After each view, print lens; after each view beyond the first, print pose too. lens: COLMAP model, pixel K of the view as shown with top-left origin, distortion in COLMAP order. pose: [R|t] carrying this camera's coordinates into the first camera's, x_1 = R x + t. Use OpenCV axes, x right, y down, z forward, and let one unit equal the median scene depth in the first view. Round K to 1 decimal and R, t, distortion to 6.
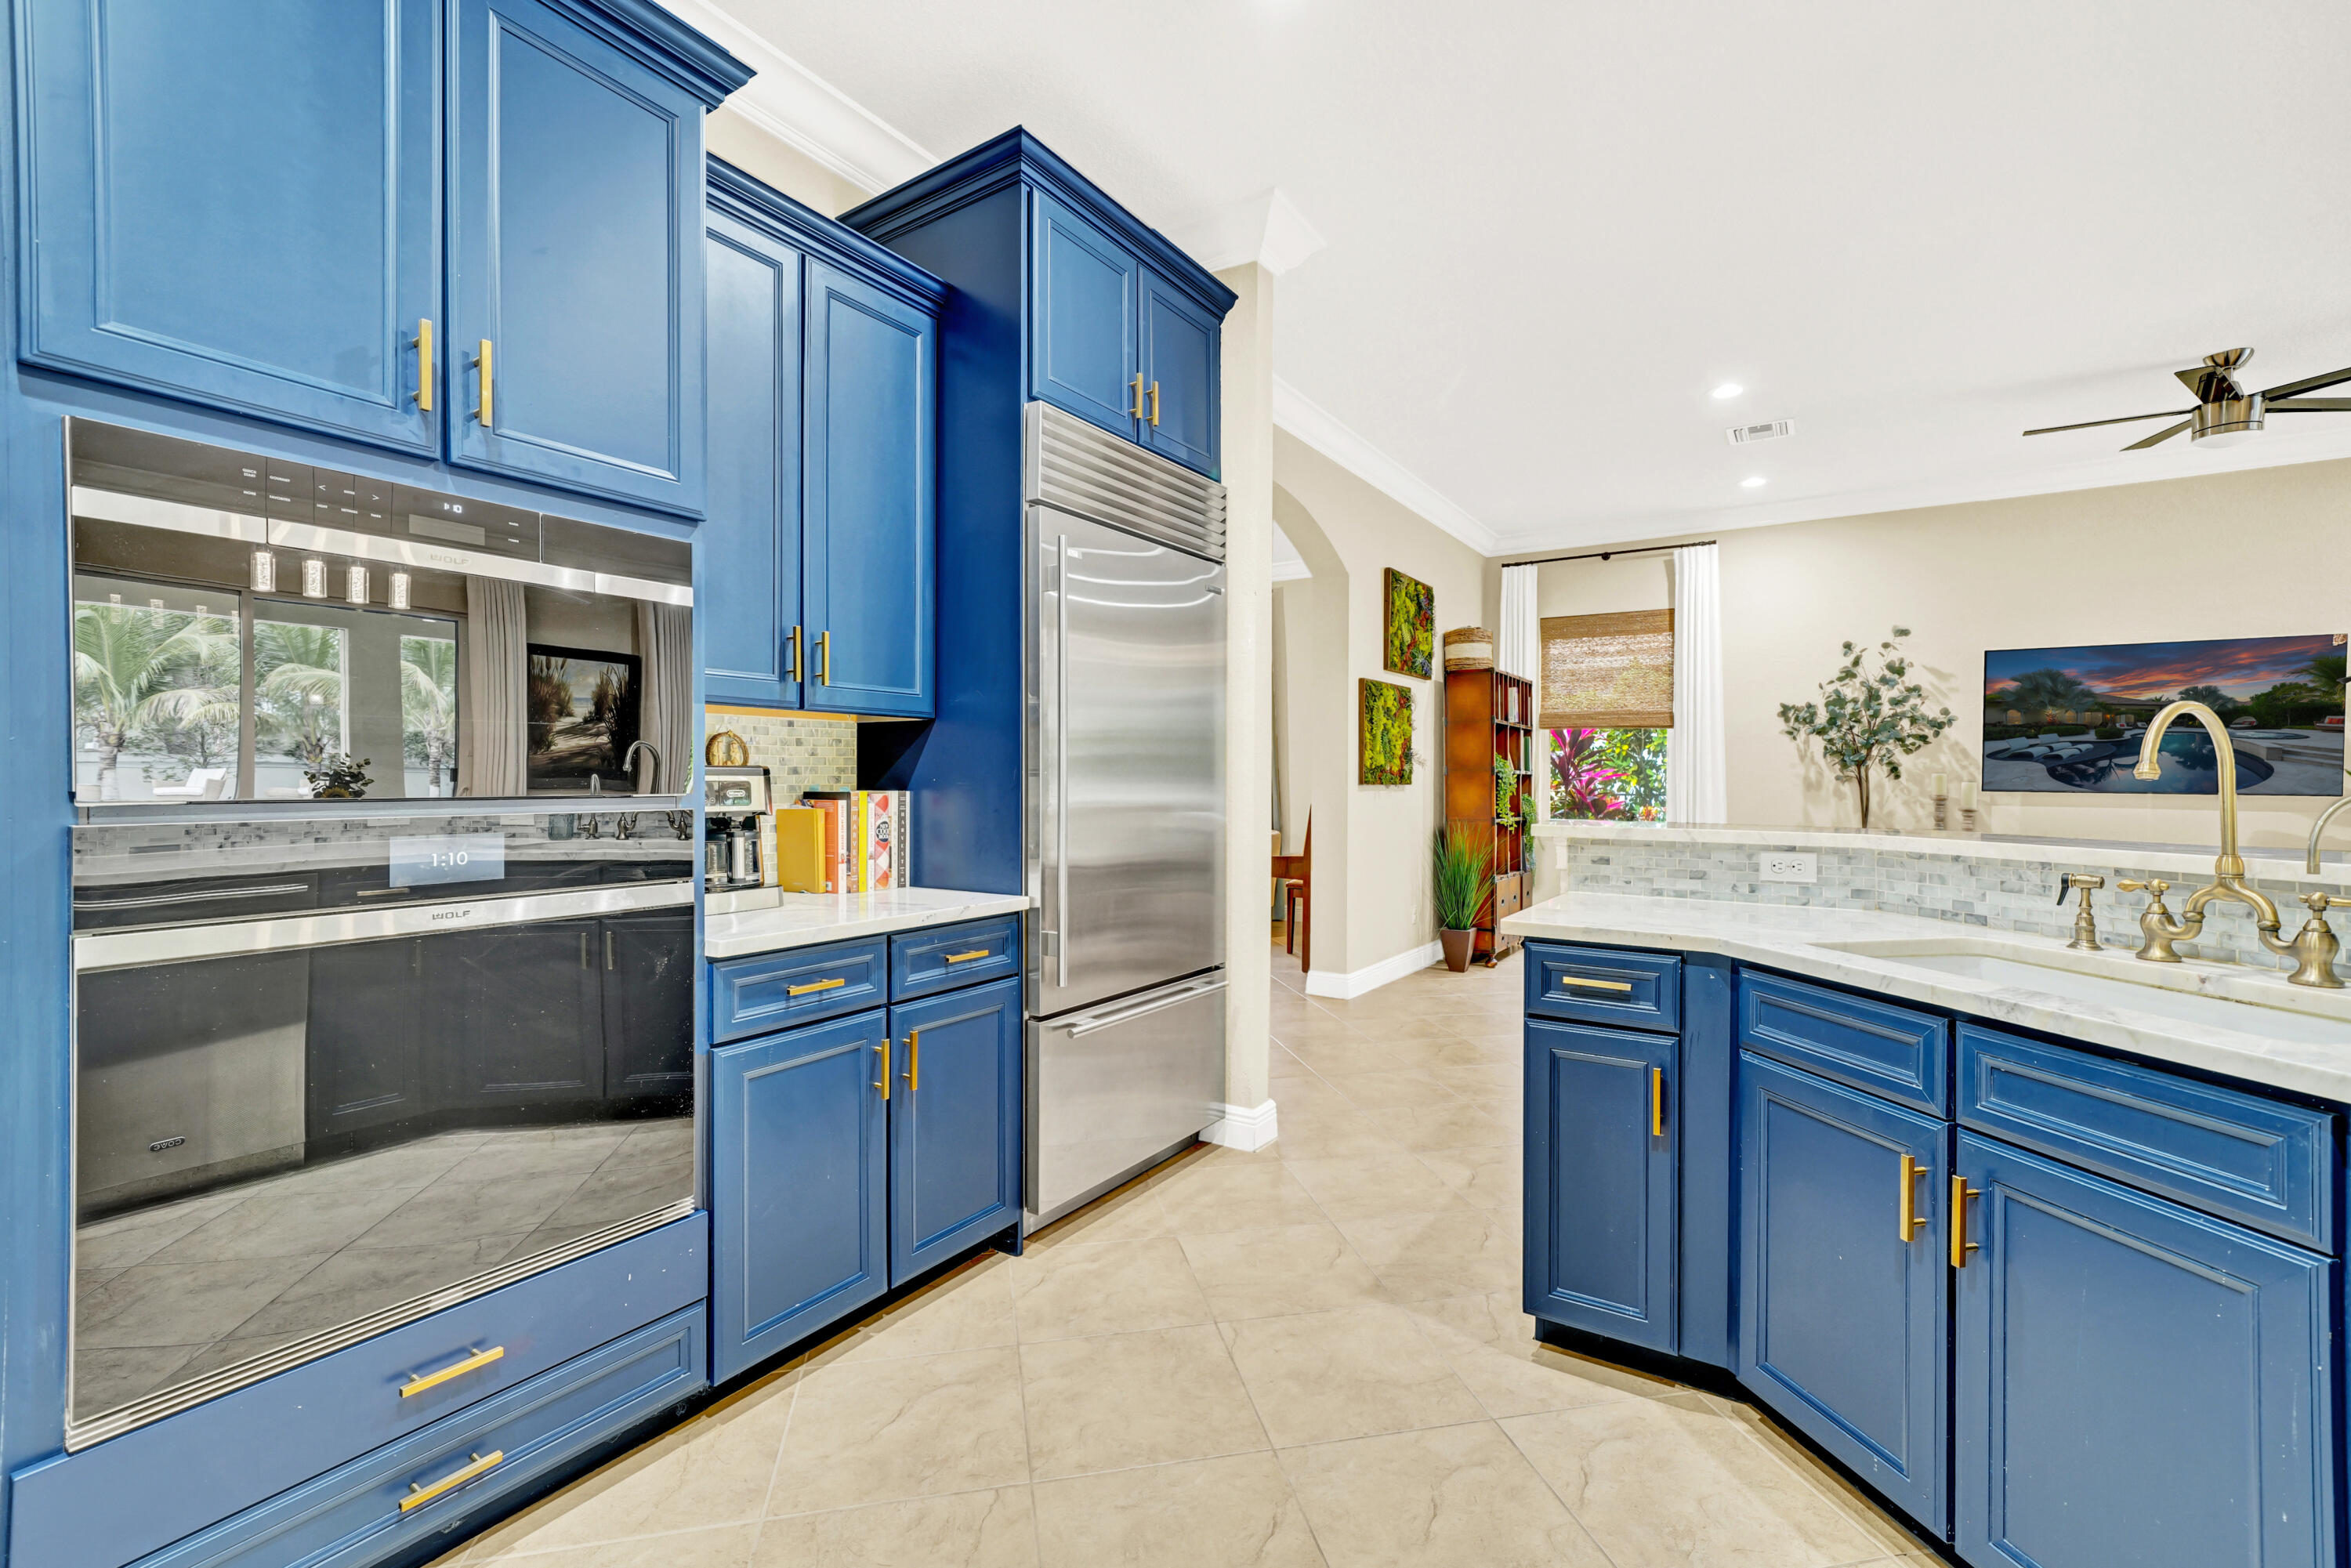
lens RADIAL K [[1026.7, 0, 1175.5], [0, 1026.7, 784.0], [0, 0, 1]] dist [0.002860, 0.000093]
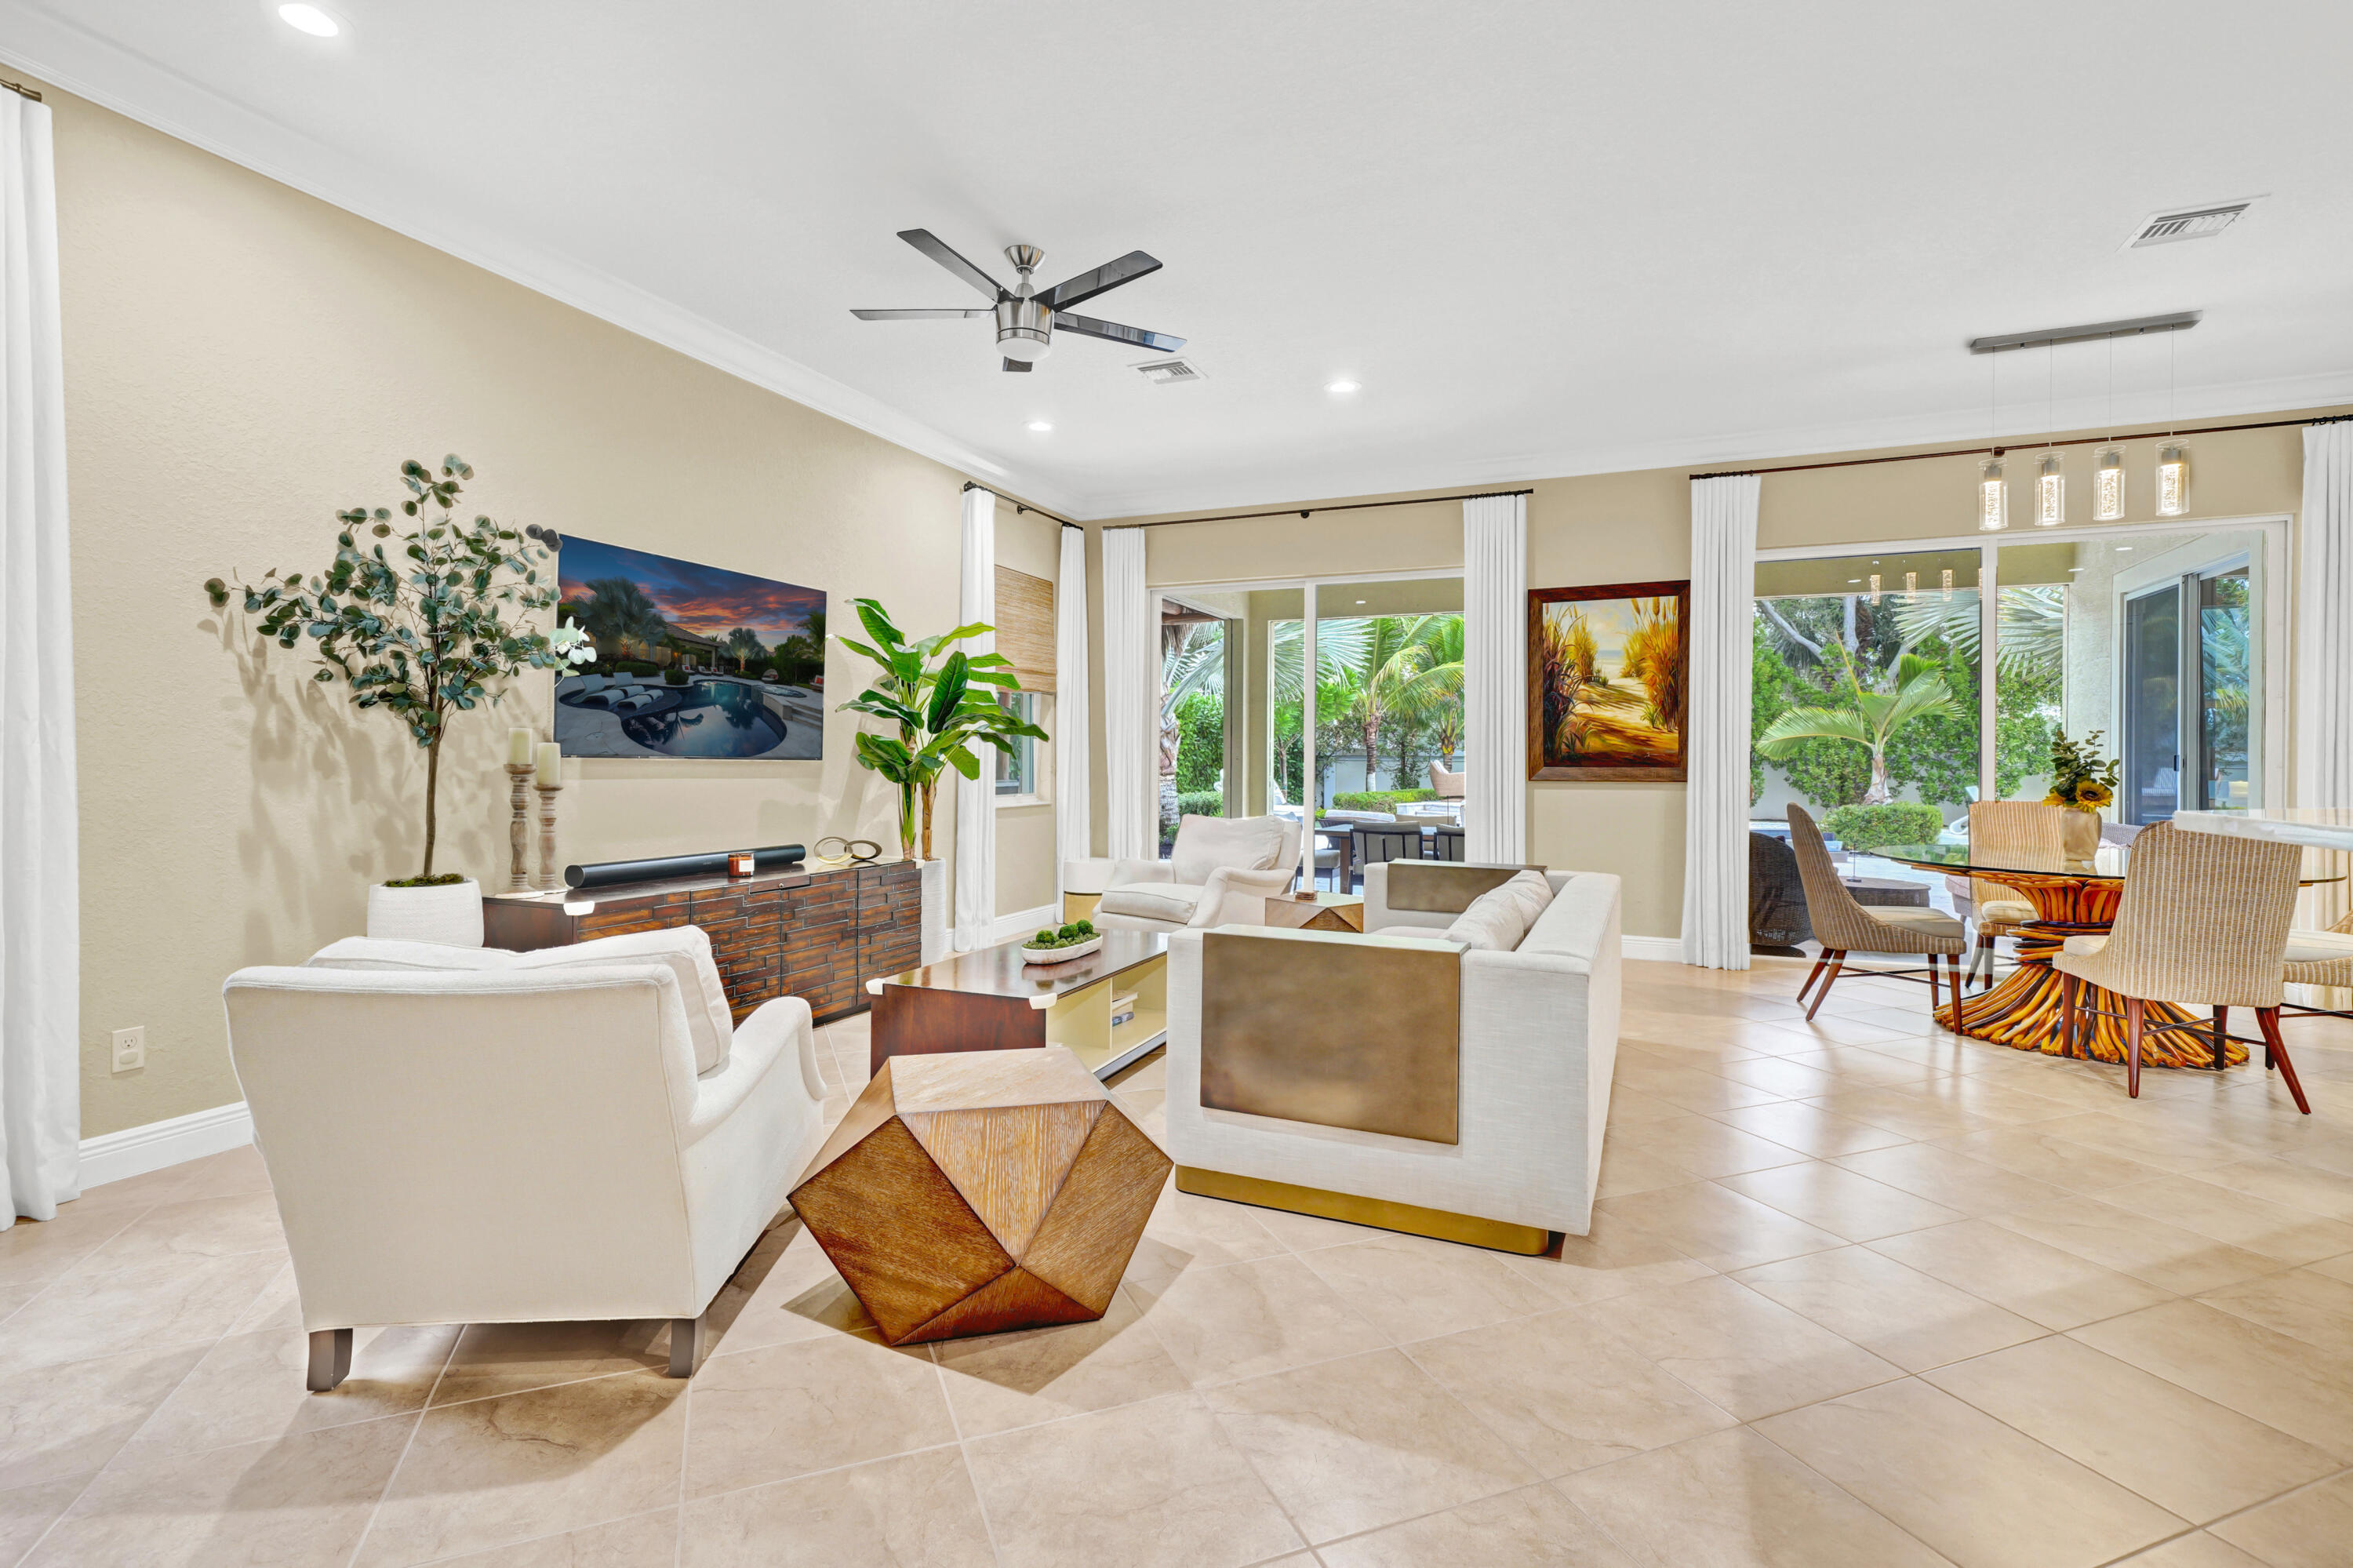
lens RADIAL K [[1093.7, 0, 1149.2], [0, 1093.7, 758.3], [0, 0, 1]] dist [0.016637, 0.000027]
pose [[-0.150859, -0.010045, 0.988504, 0.064473], [-0.002673, 0.999949, 0.009753, 0.000790], [-0.988552, -0.001171, -0.150878, 0.746659]]
